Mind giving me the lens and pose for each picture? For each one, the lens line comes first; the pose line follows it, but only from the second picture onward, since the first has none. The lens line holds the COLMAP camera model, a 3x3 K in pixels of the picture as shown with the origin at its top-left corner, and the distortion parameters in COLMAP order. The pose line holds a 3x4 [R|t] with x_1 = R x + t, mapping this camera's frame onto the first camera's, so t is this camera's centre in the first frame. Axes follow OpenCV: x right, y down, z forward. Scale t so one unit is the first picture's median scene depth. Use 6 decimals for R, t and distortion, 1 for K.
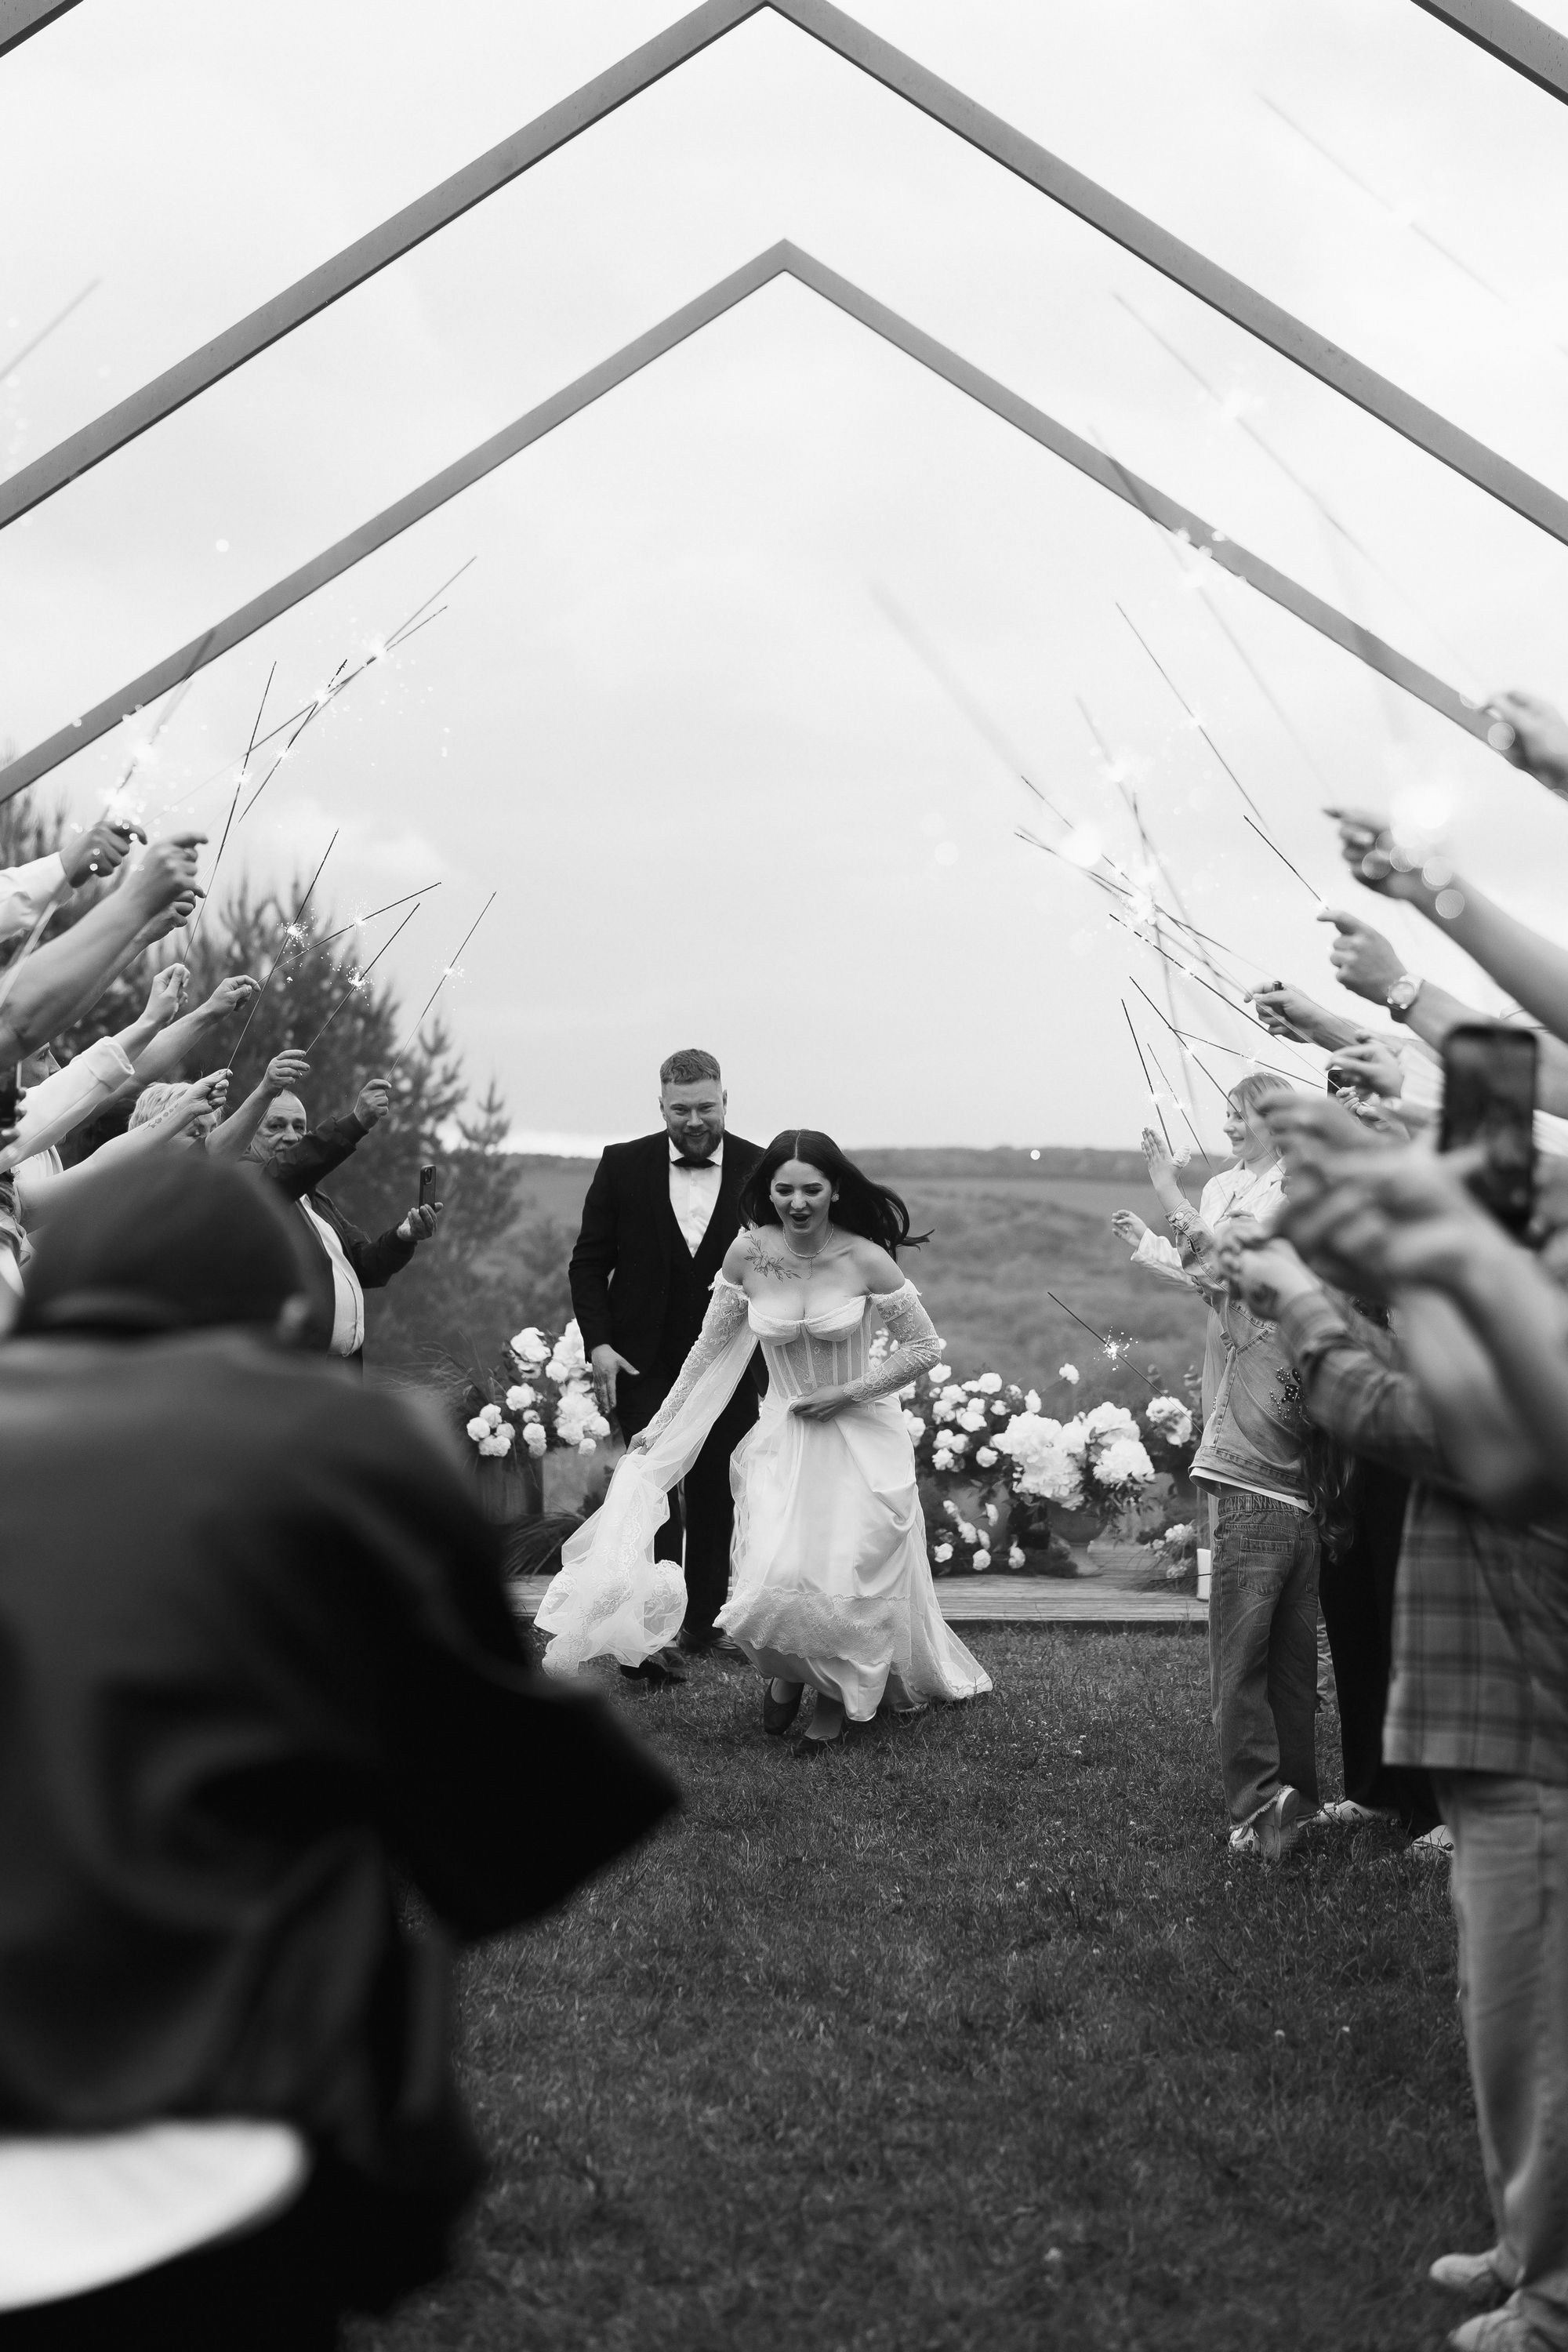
lens RADIAL K [[3342.7, 0, 784.0], [0, 3342.7, 1176.0], [0, 0, 1]] dist [0.070917, -0.051931]
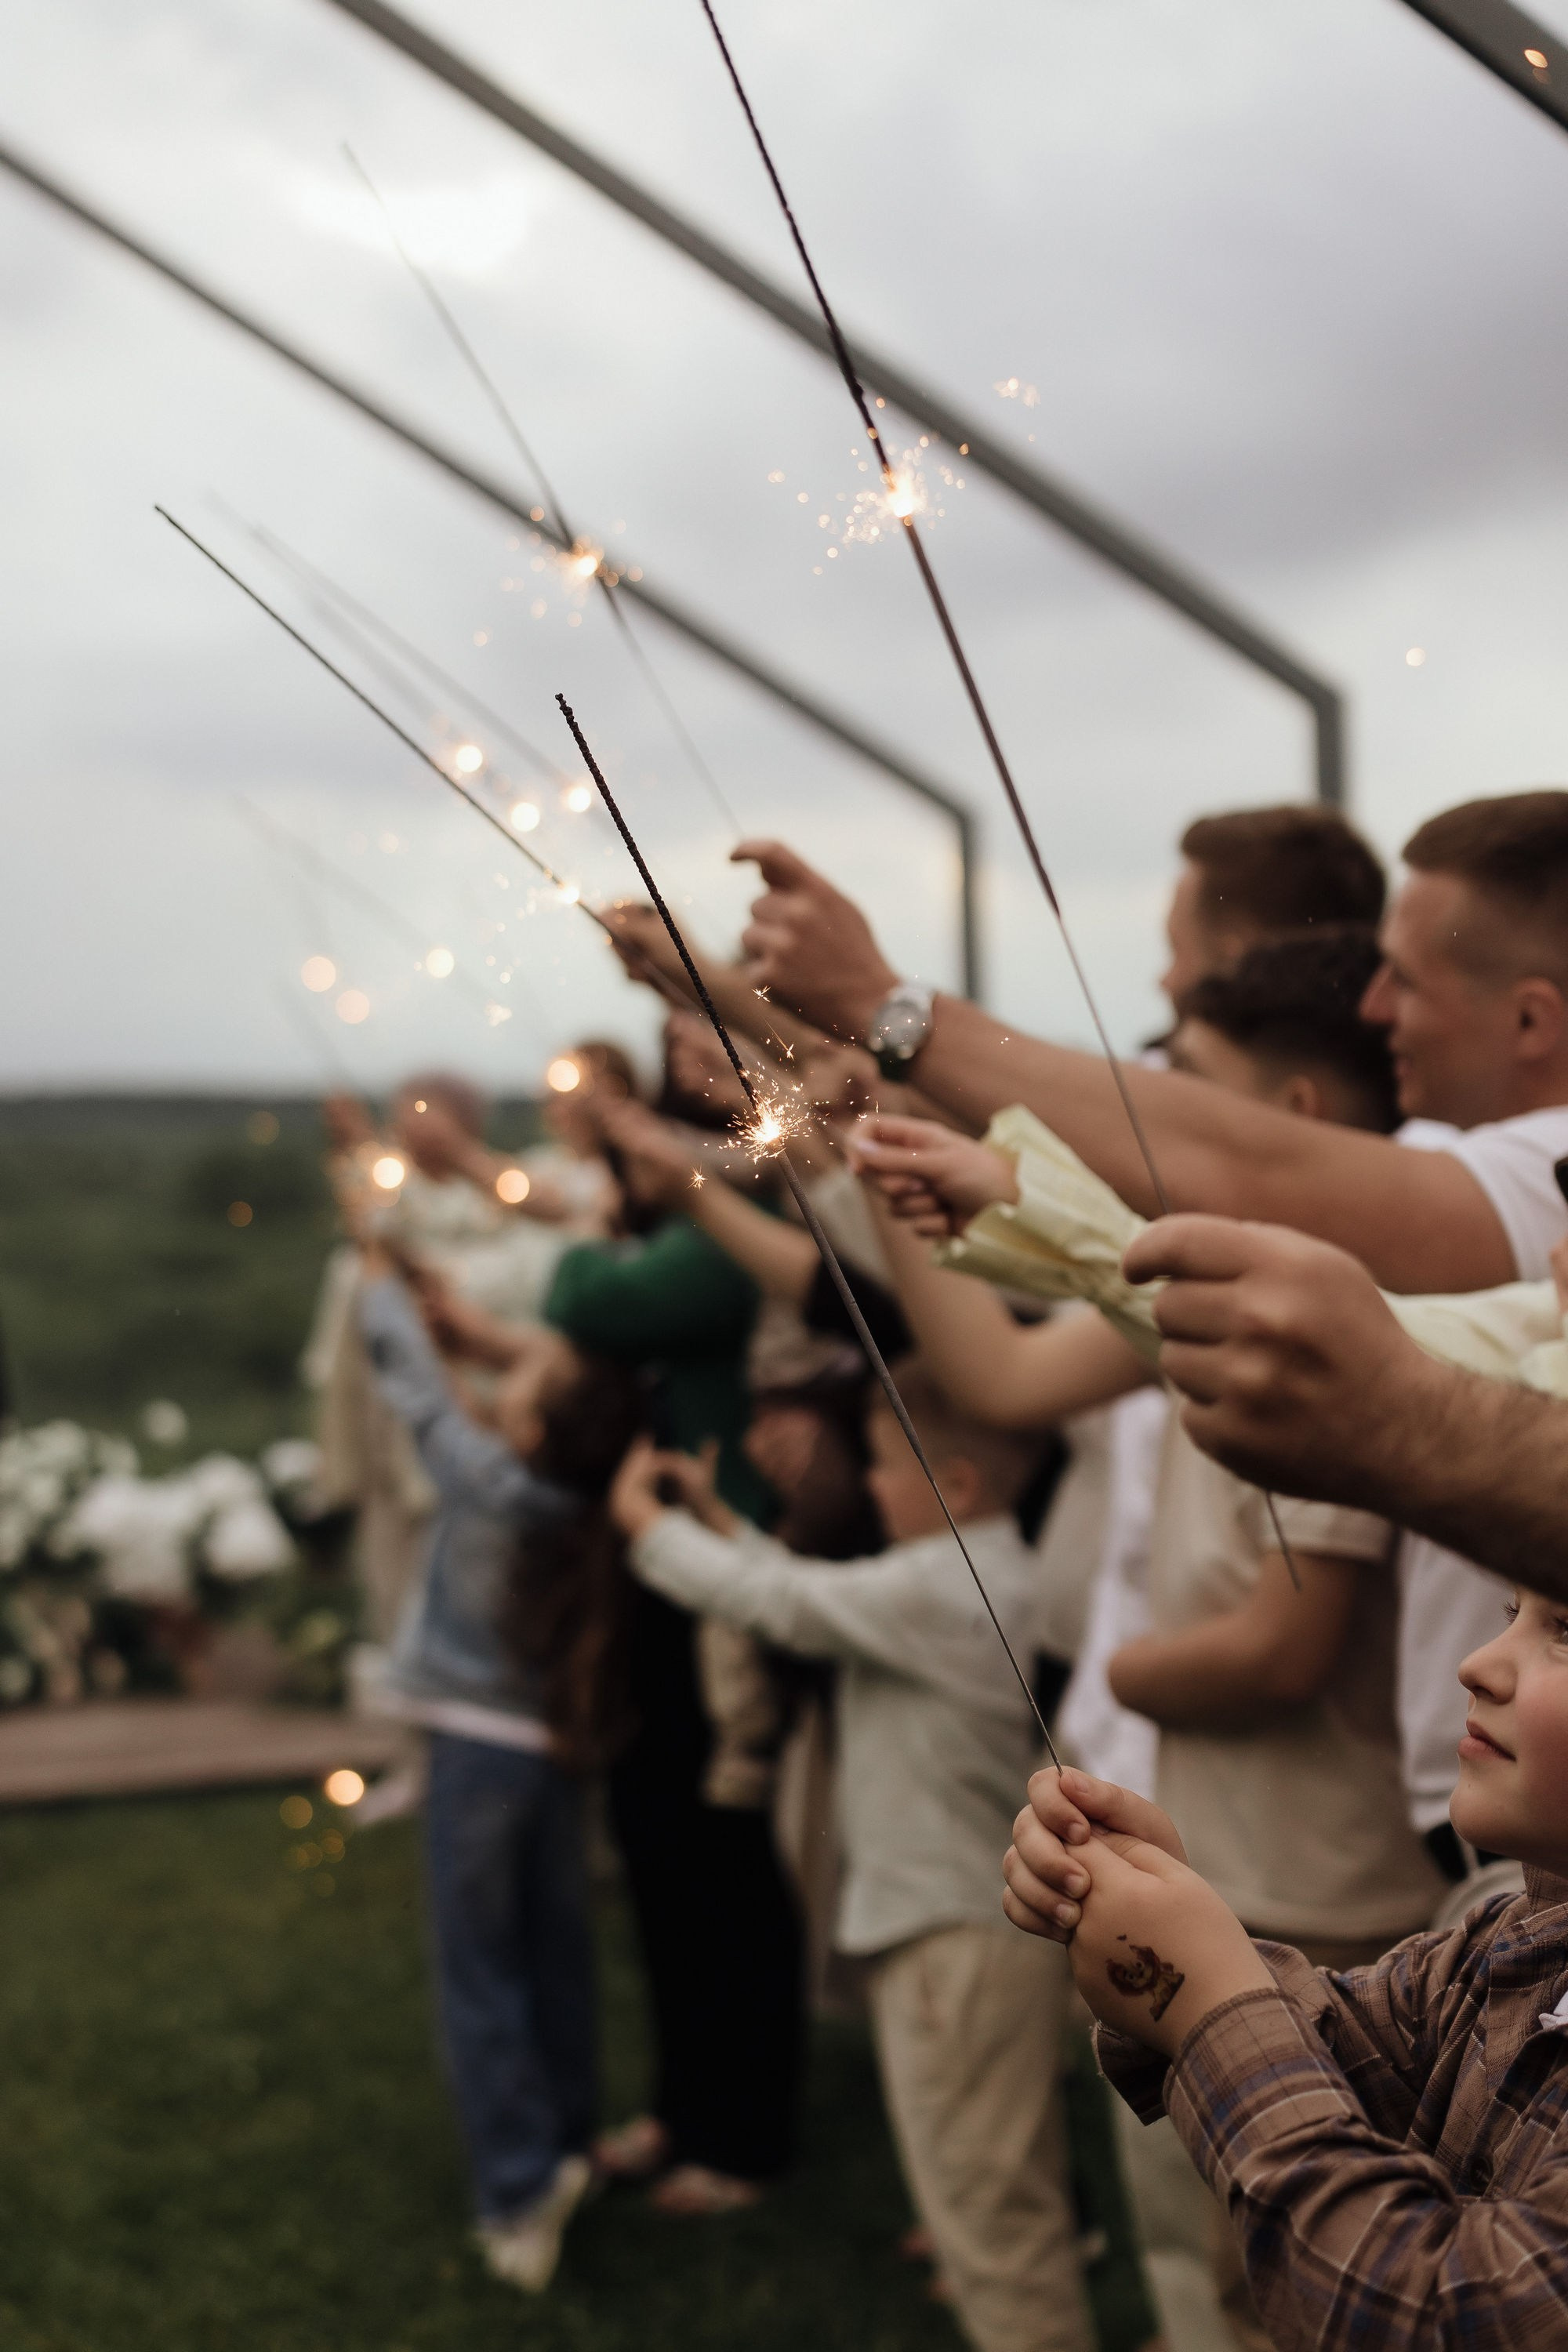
lens RADIAL K [[3342.7, 0, 784.0], [0, 3342.7, 1176.0], [0, 0, 1]] dist [0.070917, -0.051931]
pose [[0.957459, -0.046696, 0.284766, 0.004598], [0.037011, 0.998542, 0.039300, -0.027412], [-0.286186, -0.027089, 0.957791, 0.255538]]
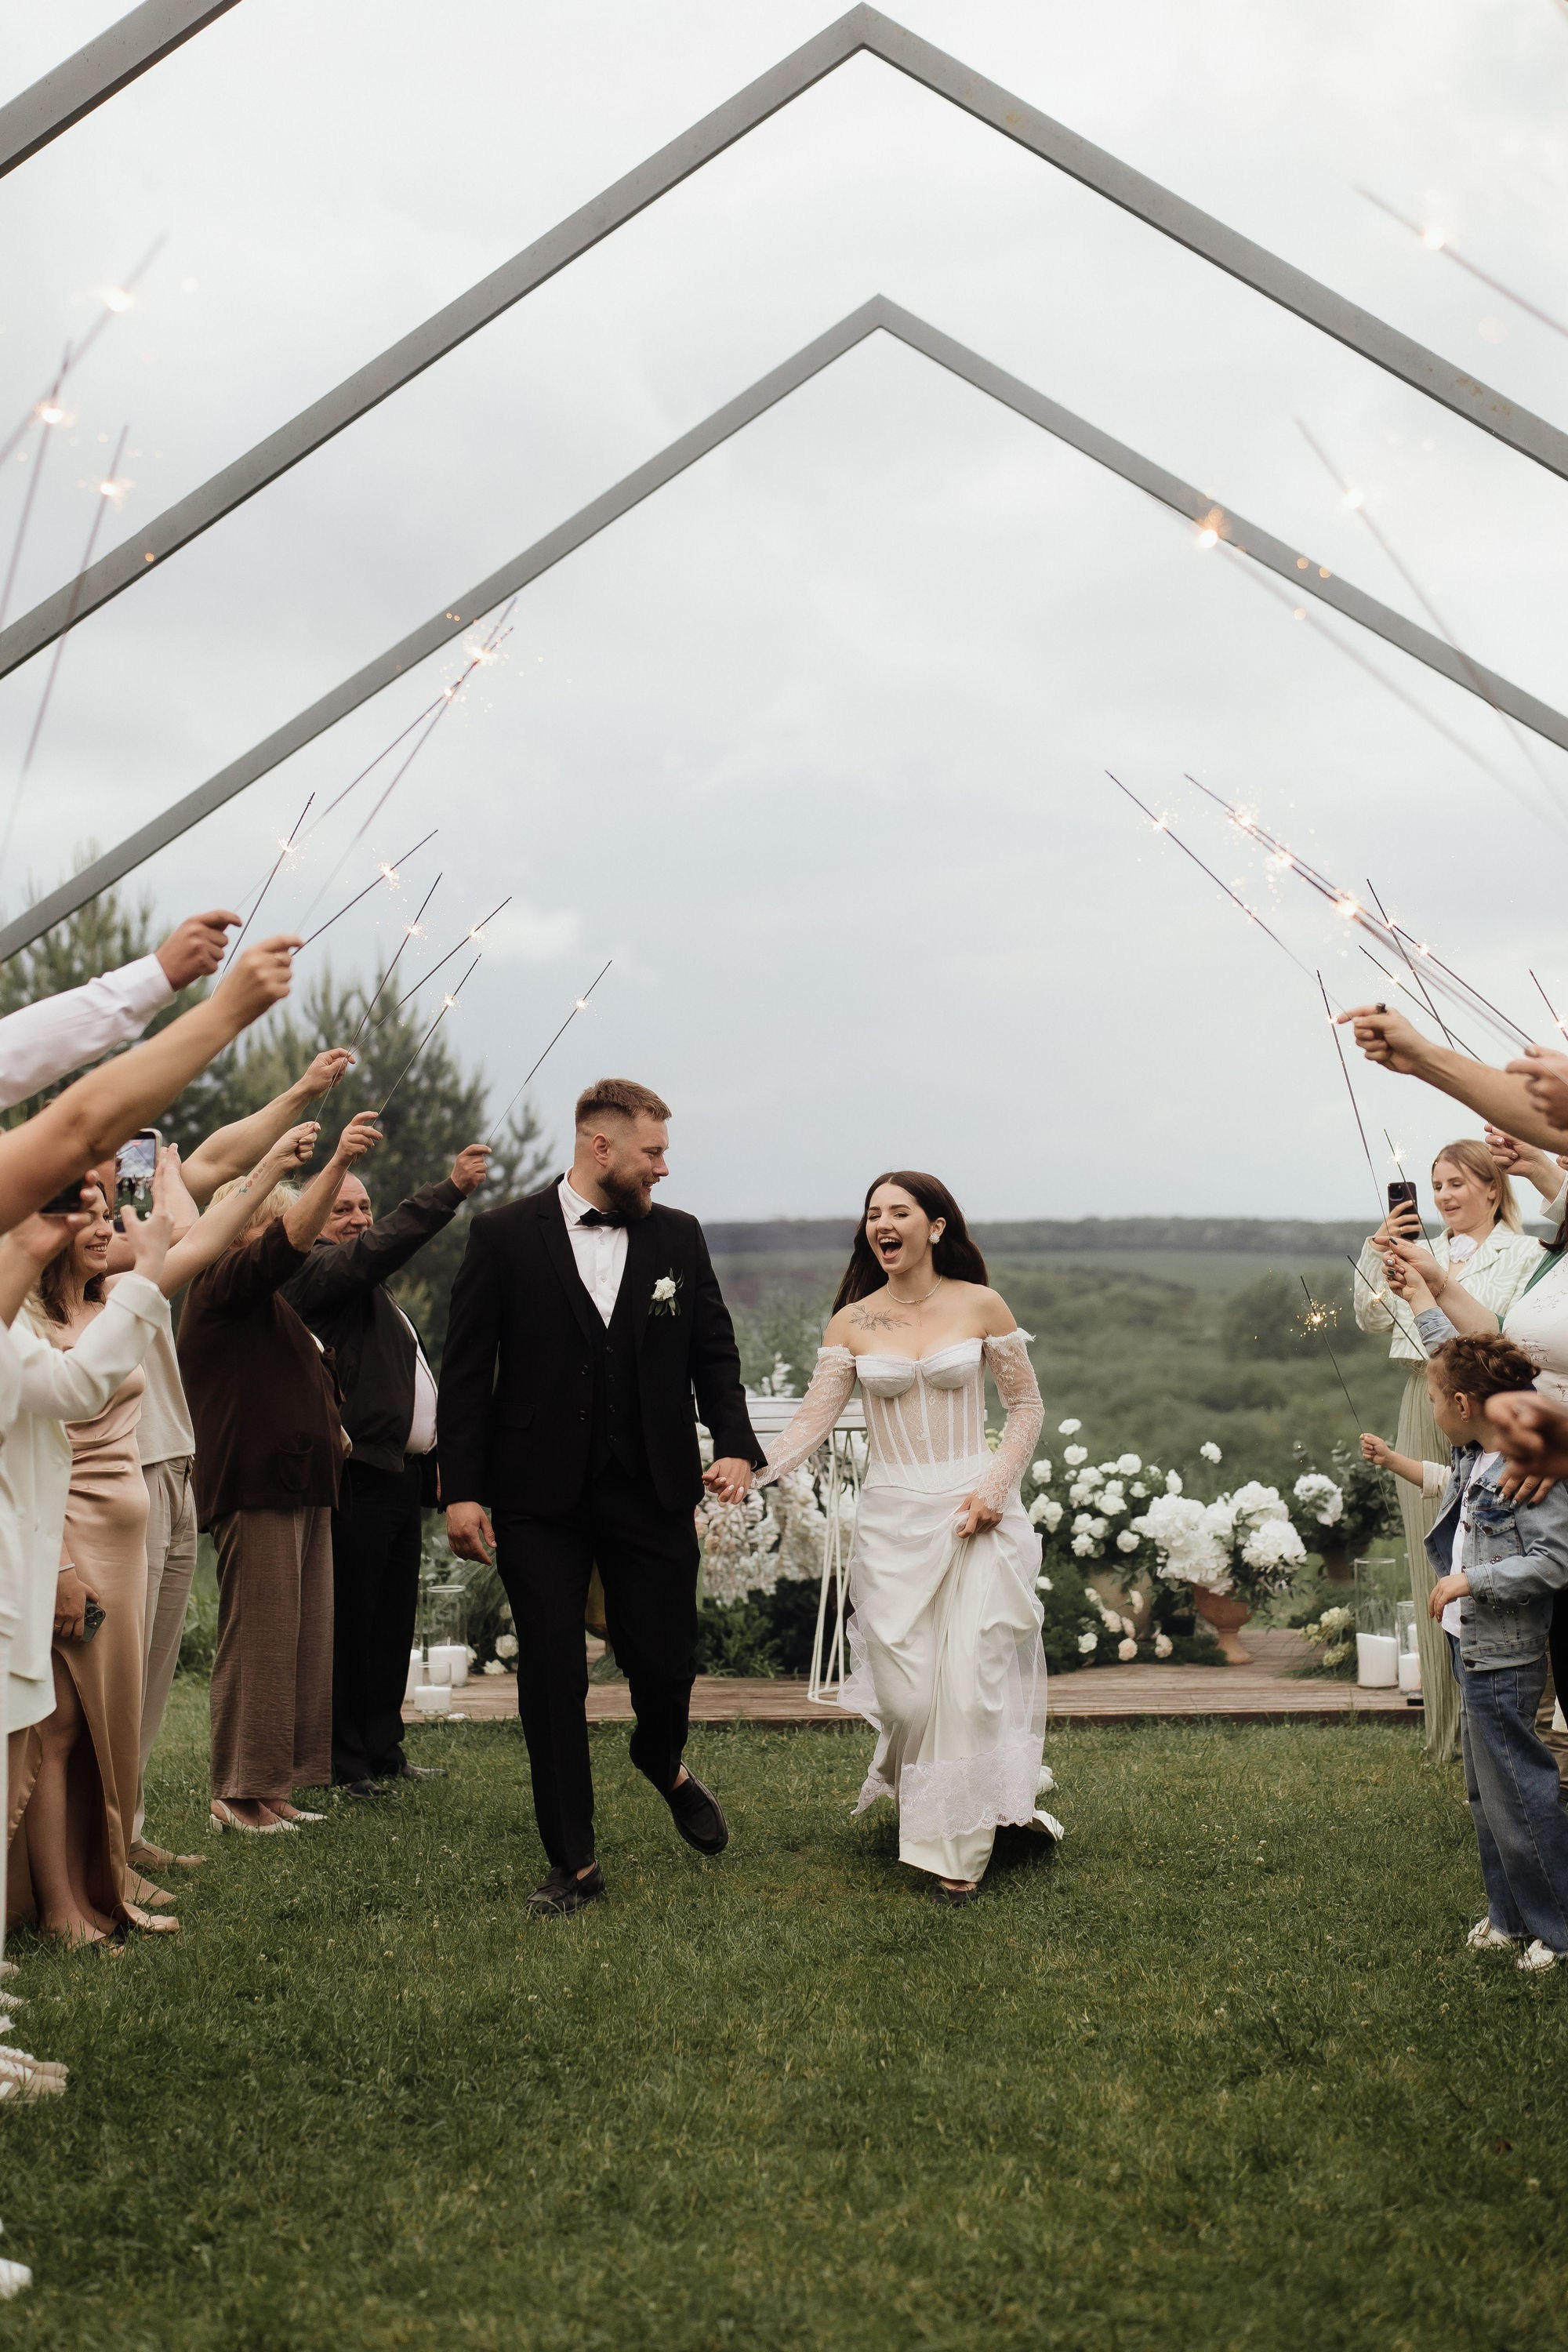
lens RADIAL K [[3342.7, 0, 784.0], [0, 3342.7, 1176.0], [0, 0, 1]] dist [0.070917, -0.051931]
pose [[0.999295, -0.028256, -0.024720, -0.013310], [0.027667, 0.999333, -0.023845, -0.000867], [0.025378, 0.023145, 0.999410, 0.038538]]
